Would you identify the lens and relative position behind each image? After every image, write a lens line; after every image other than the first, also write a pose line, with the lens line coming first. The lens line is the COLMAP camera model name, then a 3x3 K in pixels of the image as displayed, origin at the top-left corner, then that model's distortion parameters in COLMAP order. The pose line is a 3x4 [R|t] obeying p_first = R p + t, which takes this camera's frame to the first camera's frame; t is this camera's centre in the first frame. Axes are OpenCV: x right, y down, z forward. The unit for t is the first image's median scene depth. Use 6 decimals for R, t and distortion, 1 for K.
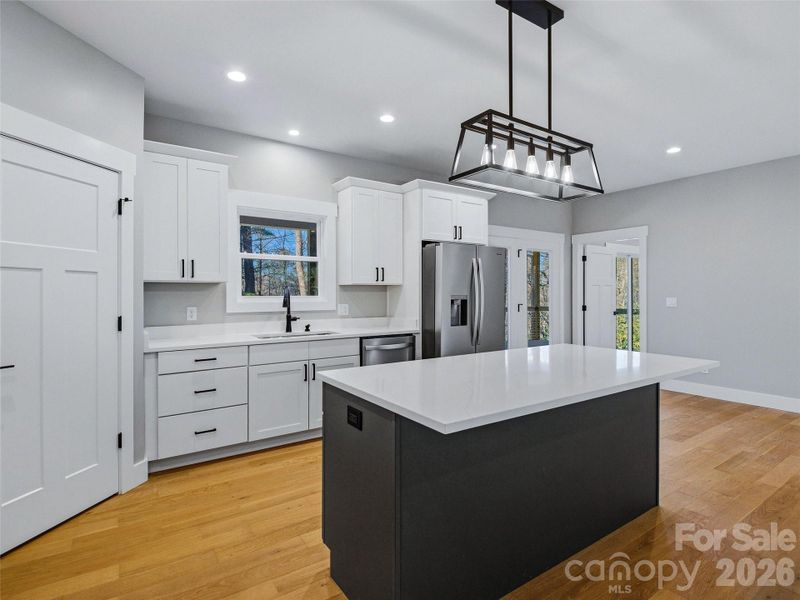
lens RADIAL K [[430.5, 0, 400.2], [0, 430.5, 288.5], [0, 0, 1]] dist [0.010659, 0.001320]
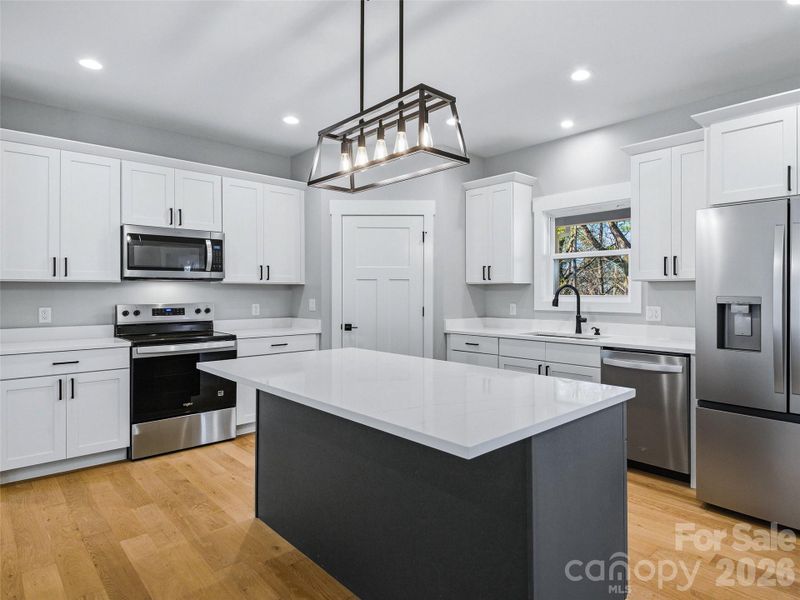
lens RADIAL K [[461.3, 0, 432.8], [0, 461.3, 292.7], [0, 0, 1]] dist [0.030503, -0.015219]
pose [[0.175030, 0.002977, -0.984559, 0.693031], [0.010231, 0.999936, 0.004842, 0.003452], [0.984510, -0.010921, 0.174988, 0.508497]]
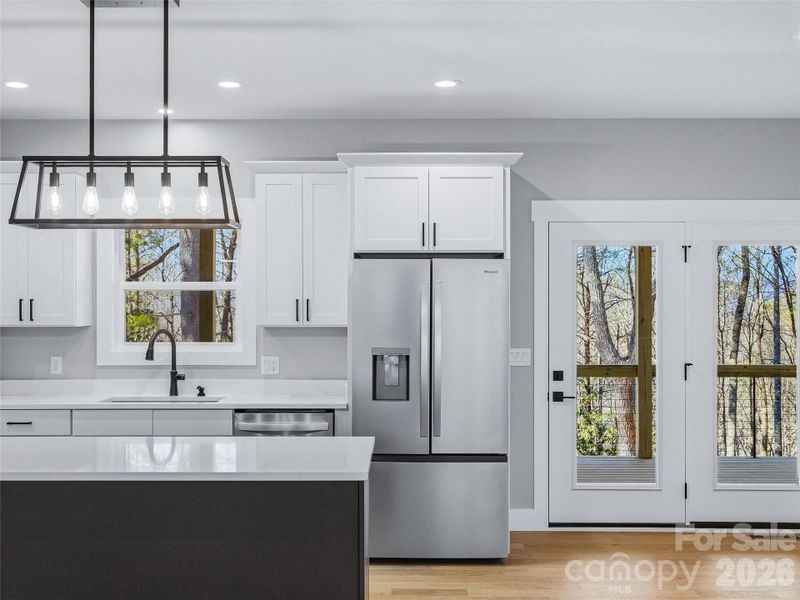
lens RADIAL K [[1009.9, 0, 377.4], [0, 1009.9, 285.1], [0, 0, 1]] dist [0.000799, 0.000000]
pose [[0.816495, -0.012041, -0.577226, 0.938773], [0.003992, 0.999876, -0.015210, -0.049488], [0.577338, 0.010115, 0.816442, -0.126313]]
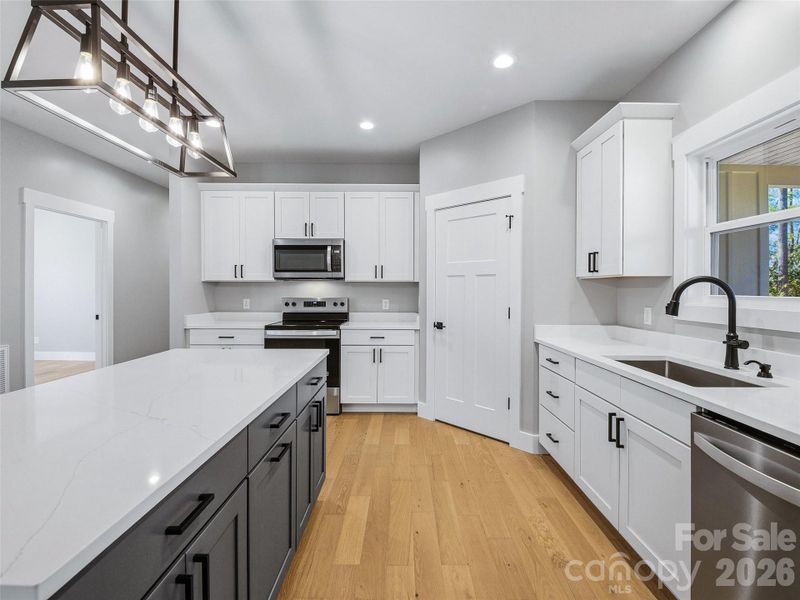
lens RADIAL K [[391.5, 0, 392.8], [0, 391.5, 285.8], [0, 0, 1]] dist [0.009994, -0.000120]
pose [[-0.582435, -0.005432, -0.812859, 0.345308], [0.007830, 0.999894, -0.012292, 0.008212], [0.812840, -0.013524, -0.582331, 0.957736]]
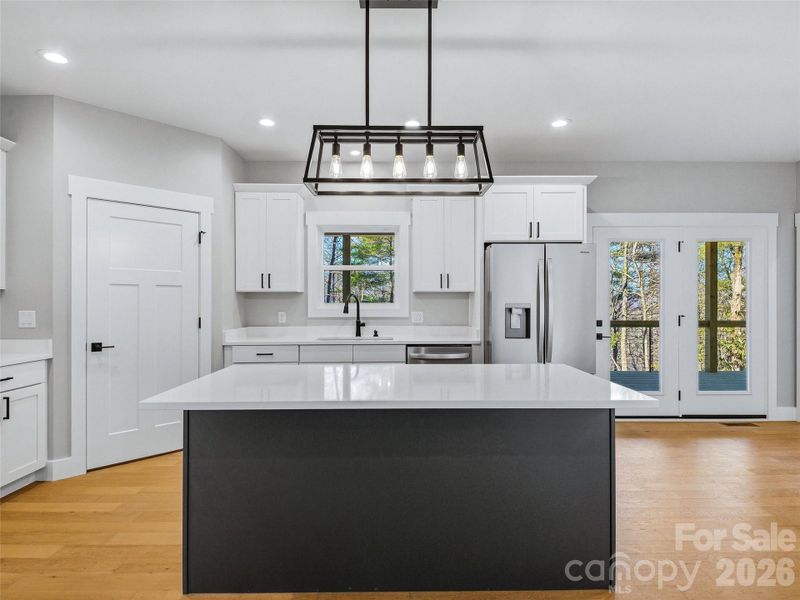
lens RADIAL K [[461.3, 0, 392.0], [0, 461.3, 296.2], [0, 0, 1]] dist [0.030503, -0.015219]
pose [[0.824846, -0.003407, -0.565347, 0.470114], [0.005166, 0.999986, 0.001511, -0.001224], [0.565334, -0.004167, 0.824852, 0.091437]]
